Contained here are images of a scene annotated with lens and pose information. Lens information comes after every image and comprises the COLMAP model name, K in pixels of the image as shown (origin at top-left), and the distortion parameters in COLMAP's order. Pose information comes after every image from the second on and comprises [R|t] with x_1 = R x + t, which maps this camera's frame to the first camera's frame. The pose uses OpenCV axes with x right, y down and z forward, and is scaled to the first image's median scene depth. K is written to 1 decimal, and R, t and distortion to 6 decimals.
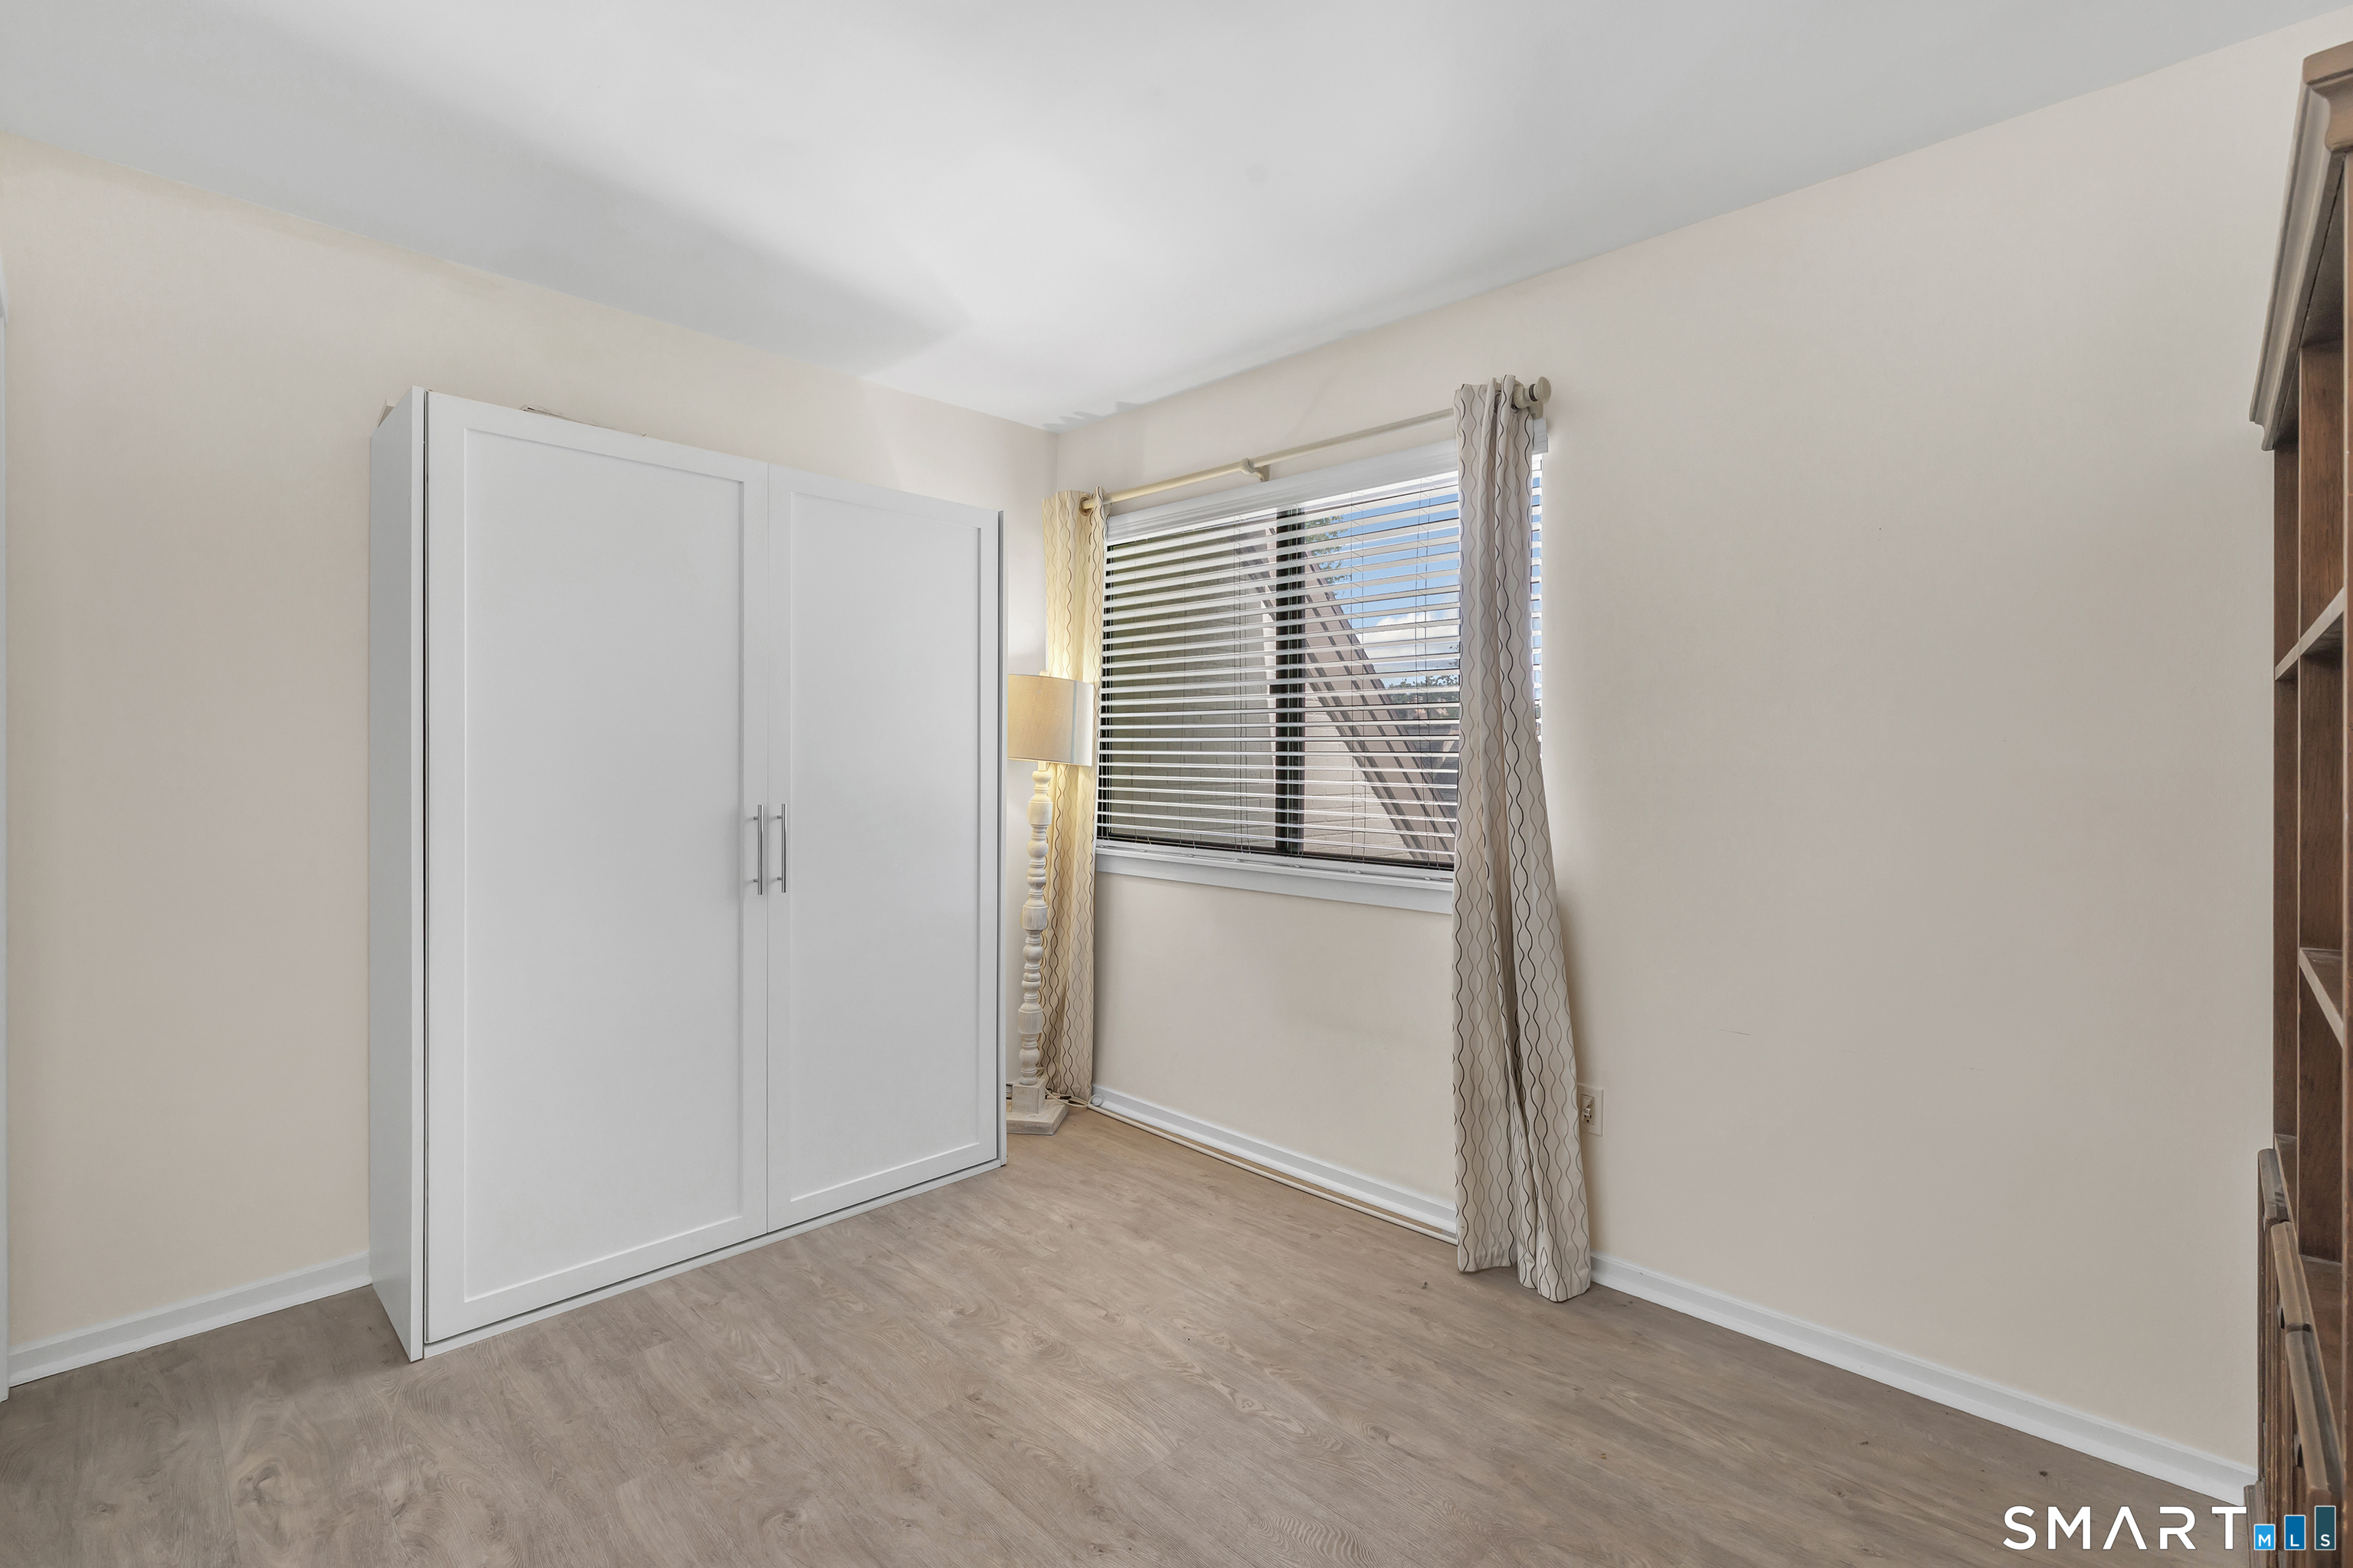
lens RADIAL K [[1047.2, 0, 1164.8], [0, 1047.2, 749.7], [0, 0, 1]] dist [0.001053, 0.000085]
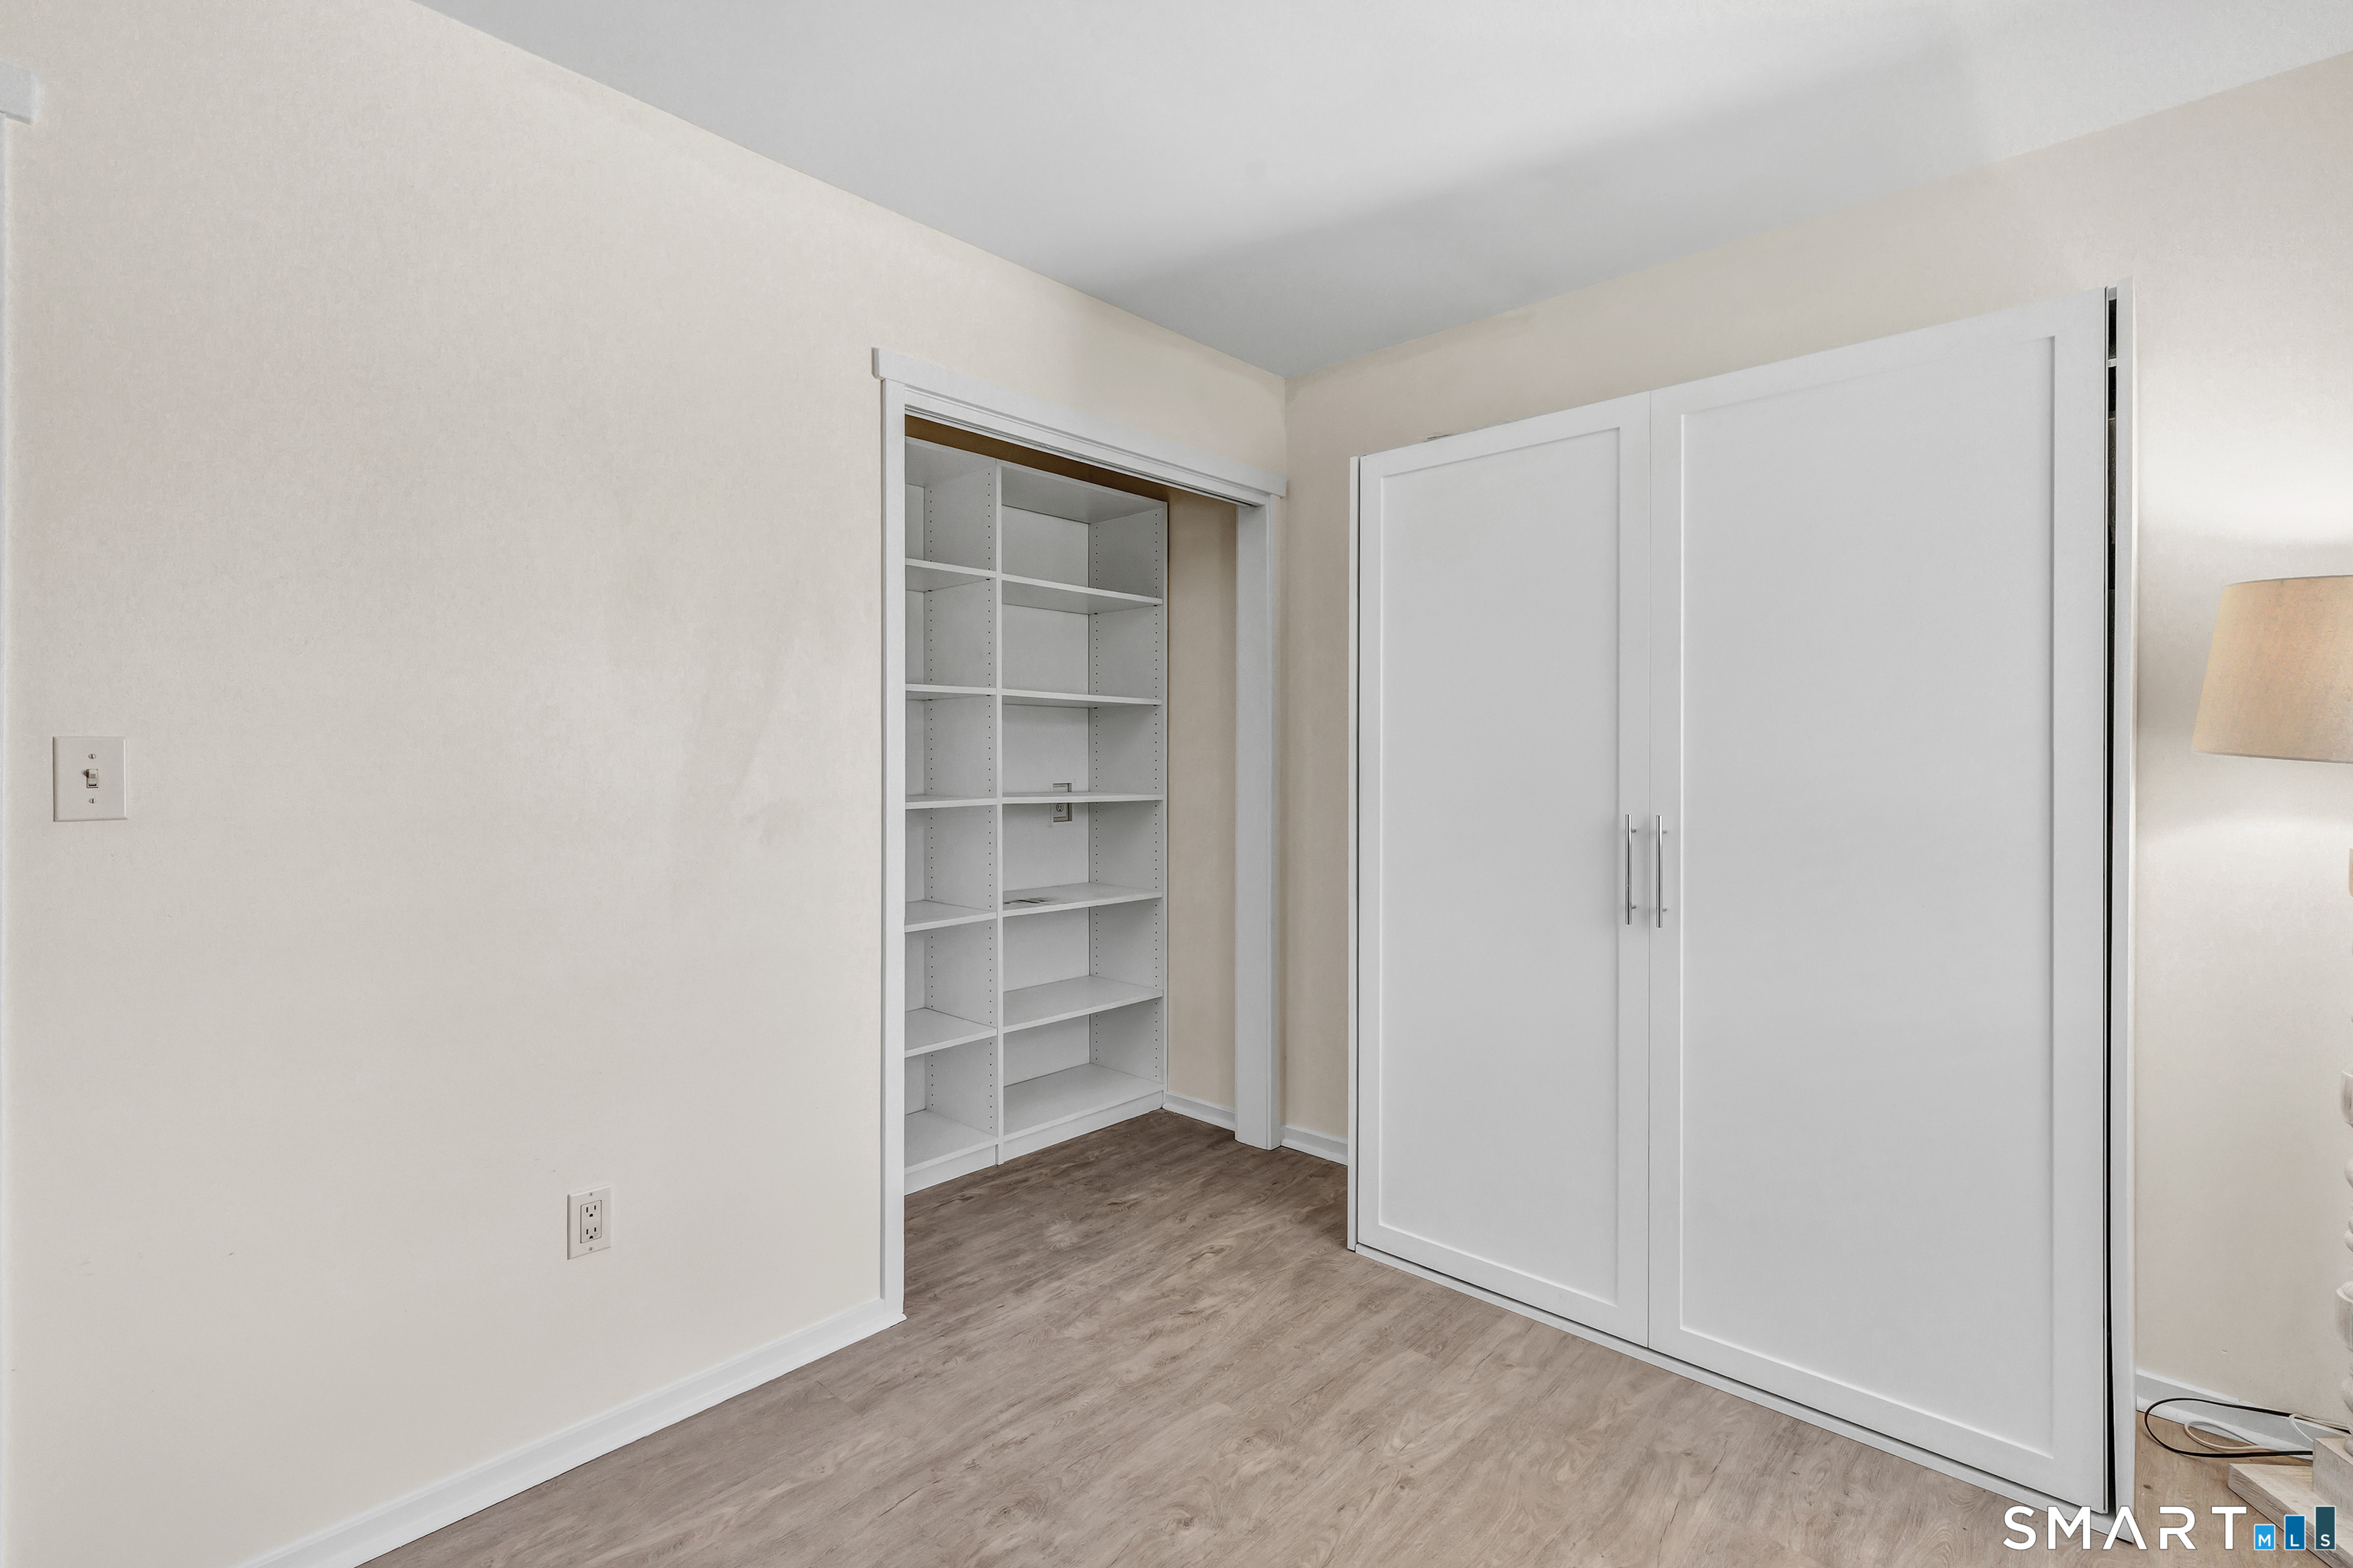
lens RADIAL K [[1047.2, 0, 1164.8], [0, 1047.2, 749.7], [0, 0, 1]] dist [0.001053, 0.000085]
pose [[0.053955, -0.011652, -0.998475, 0.487905], [0.003302, 0.999929, -0.011490, 0.024539], [0.998538, -0.002677, 0.053990, 0.740840]]
